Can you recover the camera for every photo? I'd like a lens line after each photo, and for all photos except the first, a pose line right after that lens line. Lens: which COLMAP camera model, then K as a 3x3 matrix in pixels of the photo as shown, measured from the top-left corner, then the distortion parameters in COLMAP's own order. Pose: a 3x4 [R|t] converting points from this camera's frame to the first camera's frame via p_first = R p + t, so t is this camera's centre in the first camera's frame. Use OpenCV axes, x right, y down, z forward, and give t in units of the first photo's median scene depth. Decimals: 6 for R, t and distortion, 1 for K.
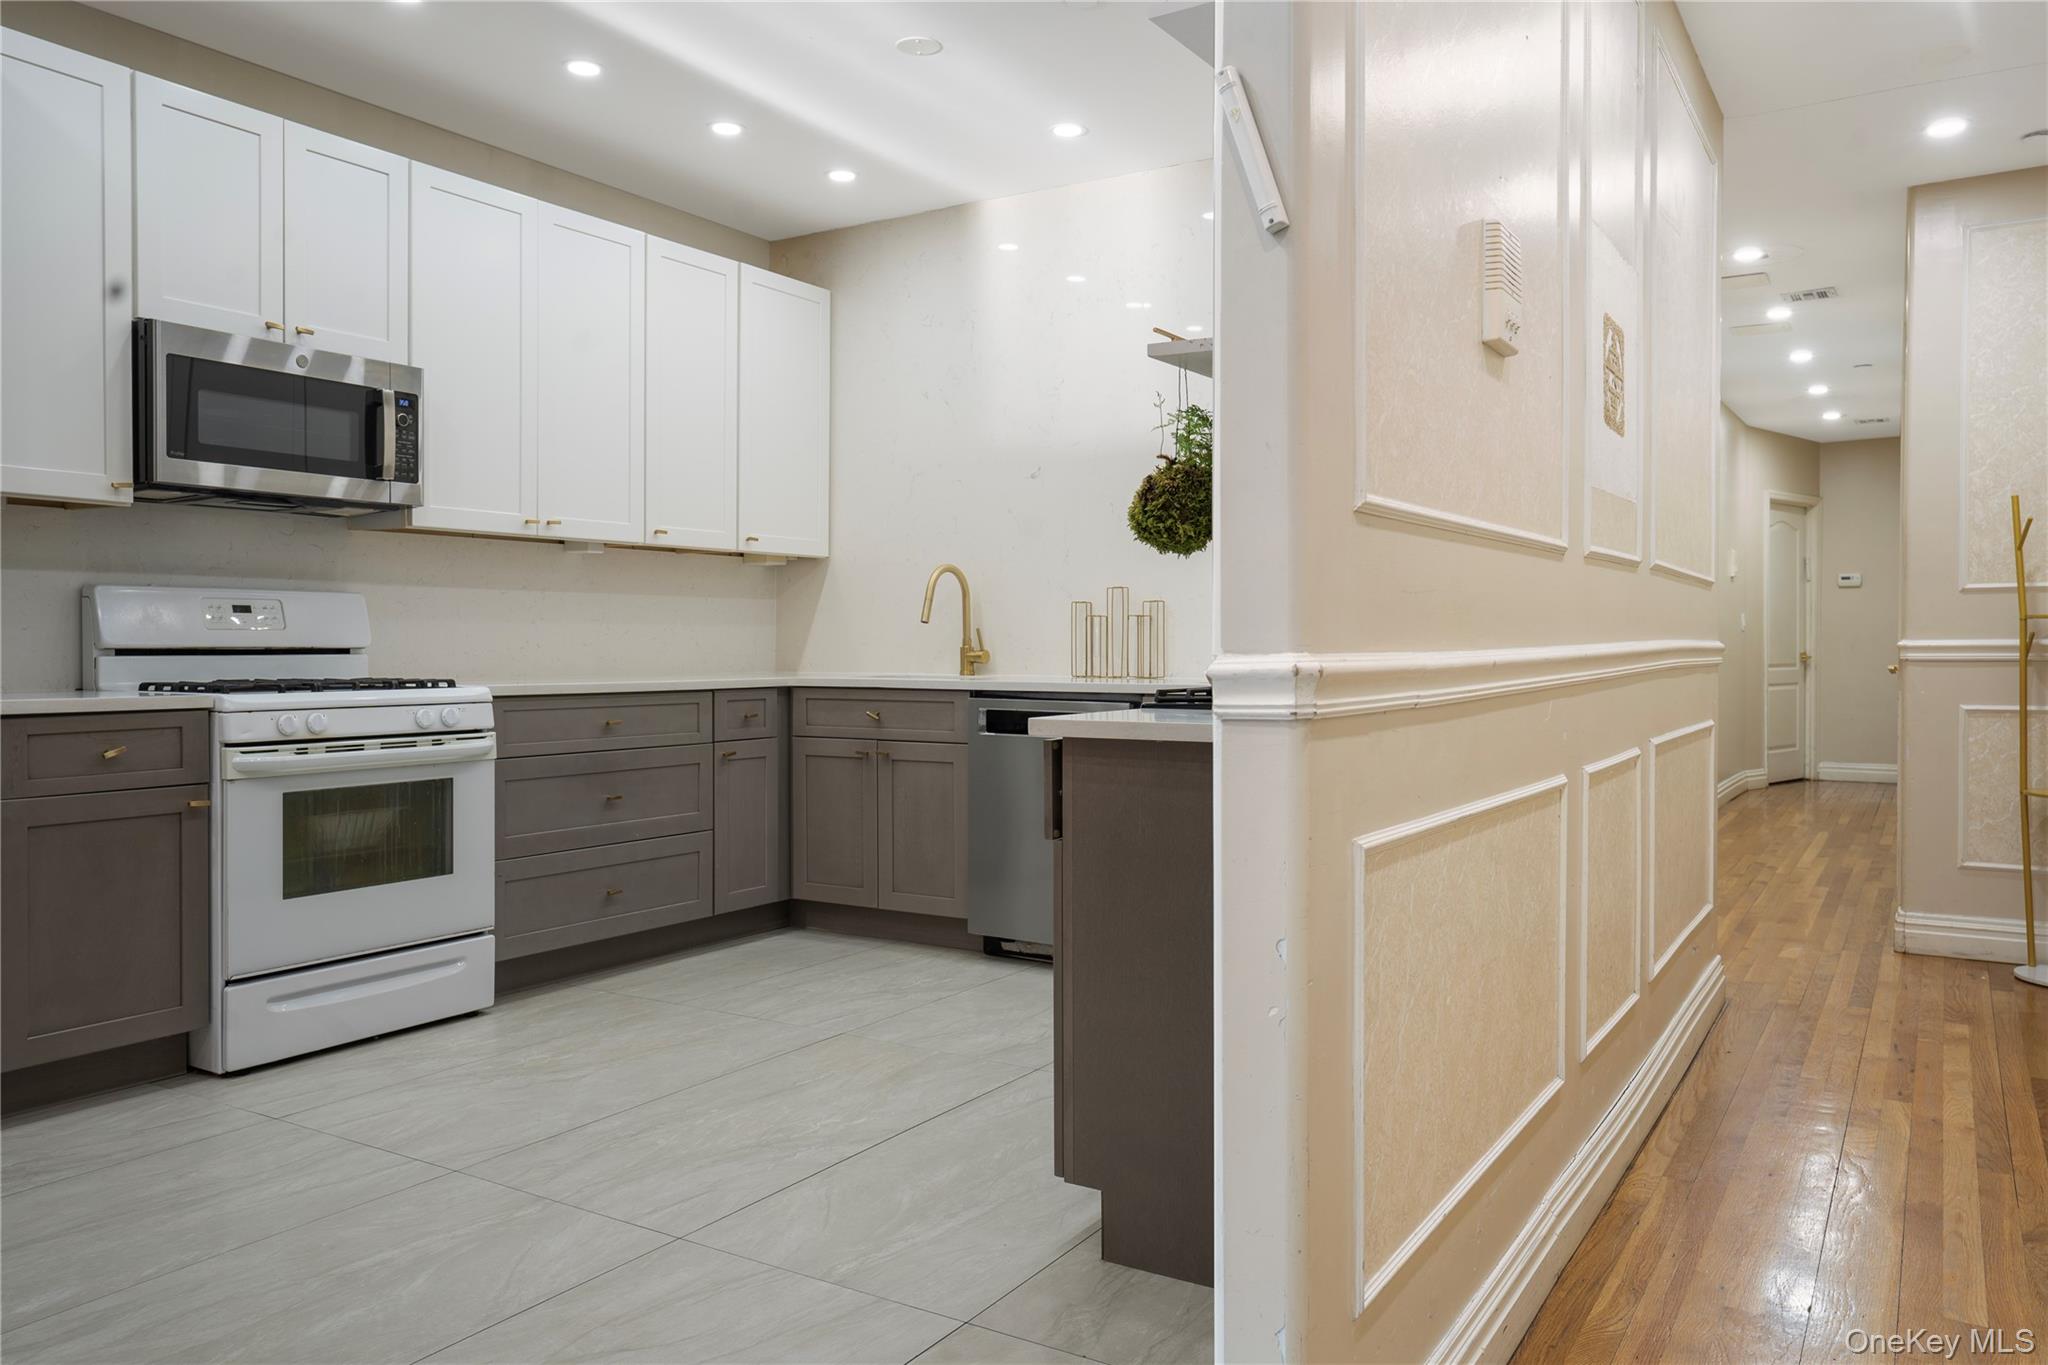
lens RADIAL K [[1477.6, 0, 1023.6], [0, 1477.6, 652.1], [0, 0, 1]] dist [0.005585, 0.003436]
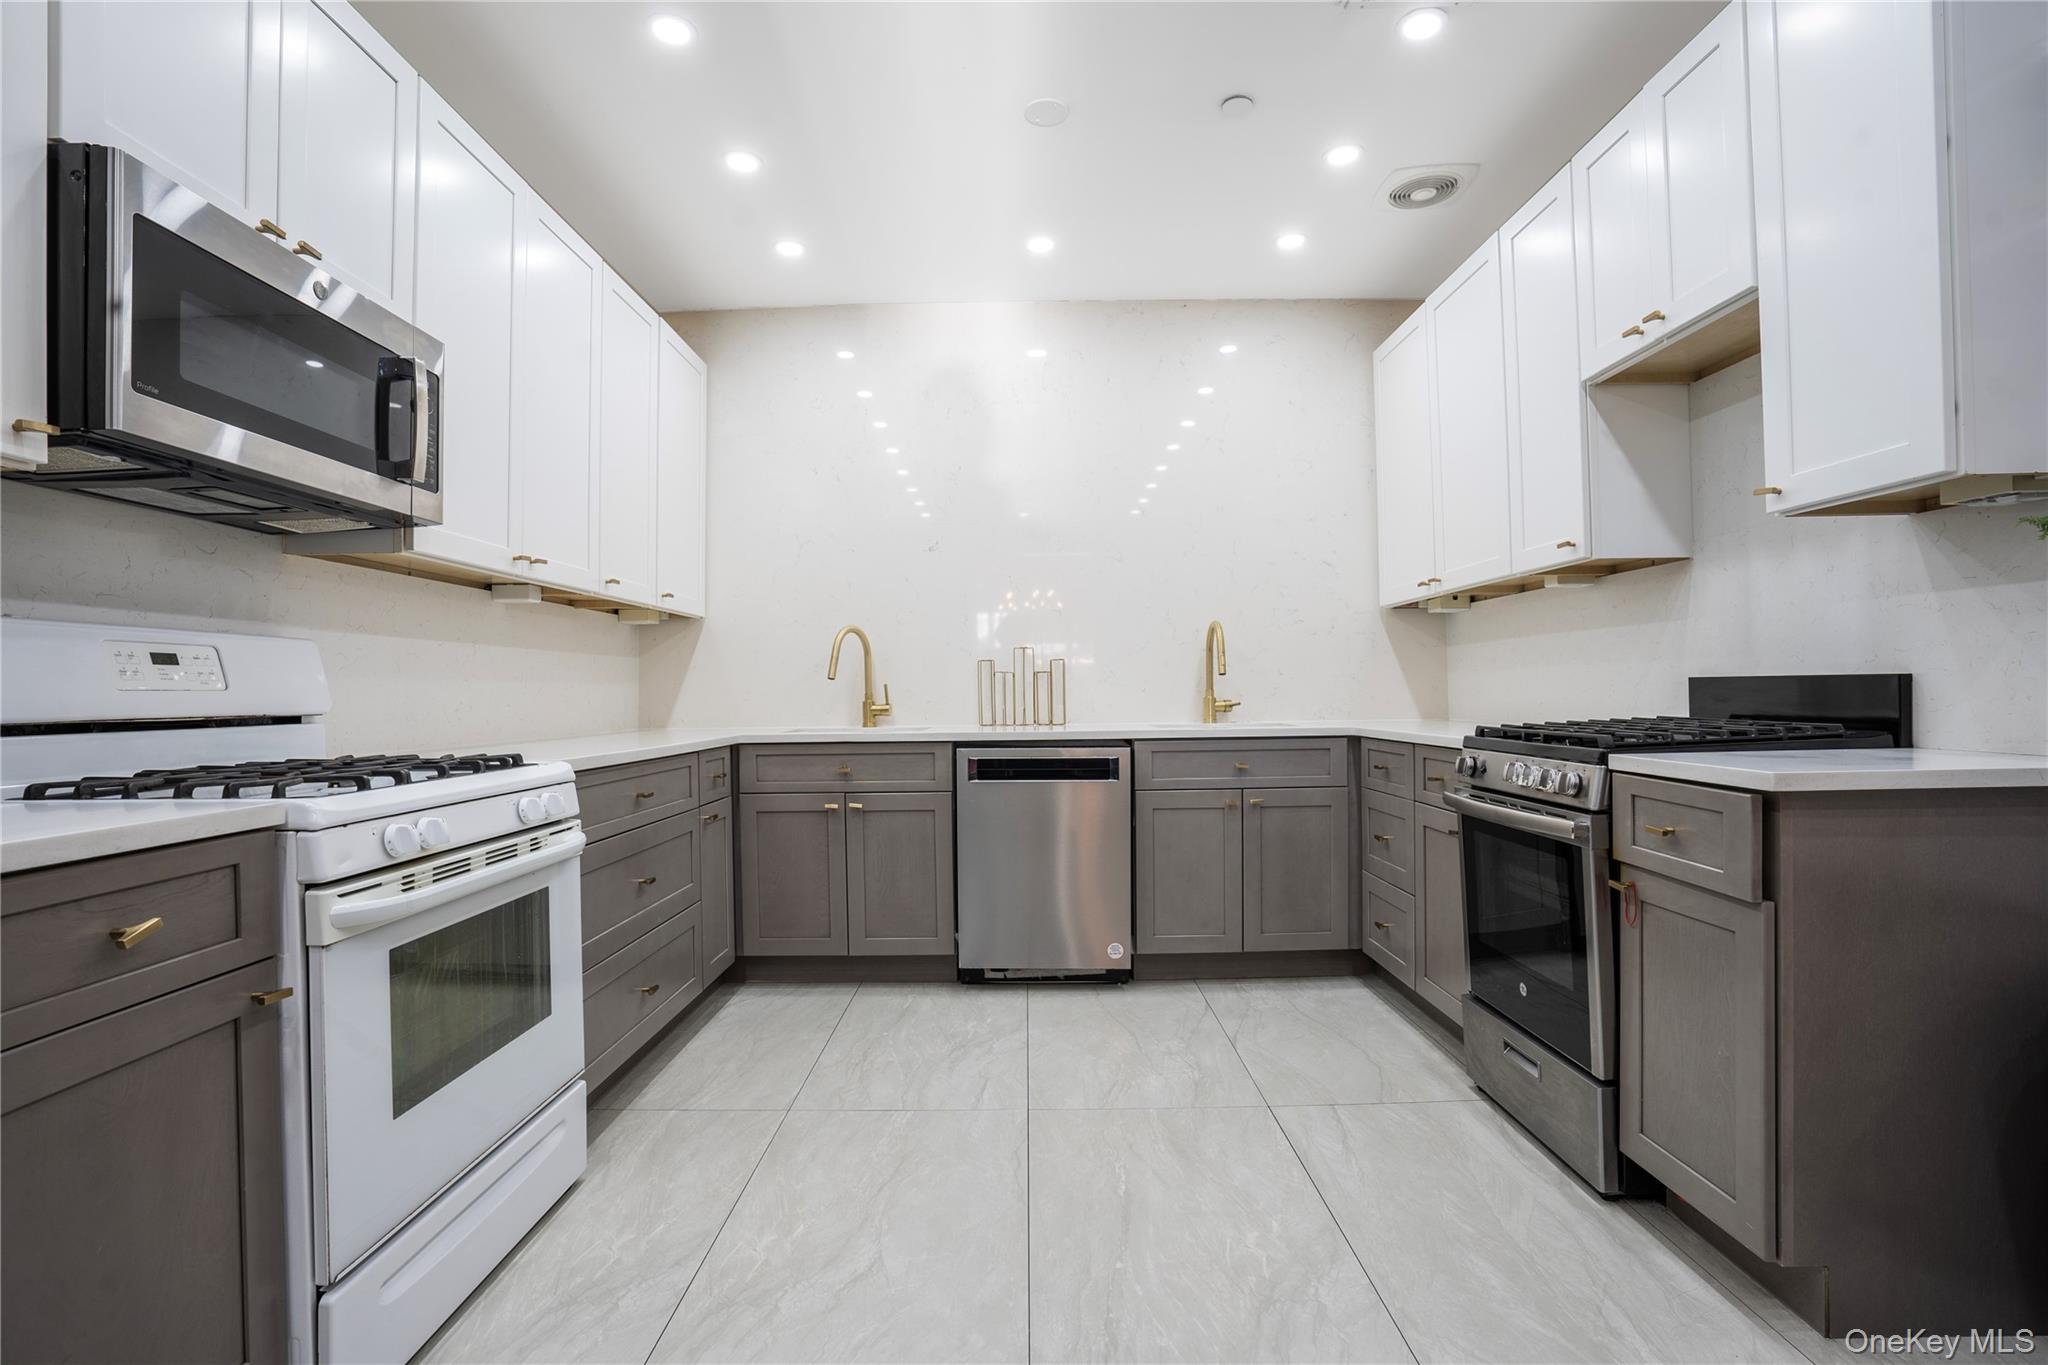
lens RADIAL K [[947.9, 0, 1024.0], [0, 947.9, 682.5], [0, 0, 1]] dist [-0.065802, 0.026285]
pose [[0.851910, -0.006474, 0.523648, -0.417534], [0.017004, 0.999738, -0.015304, -0.006262], [-0.523412, 0.021941, 0.851797, 0.463105]]
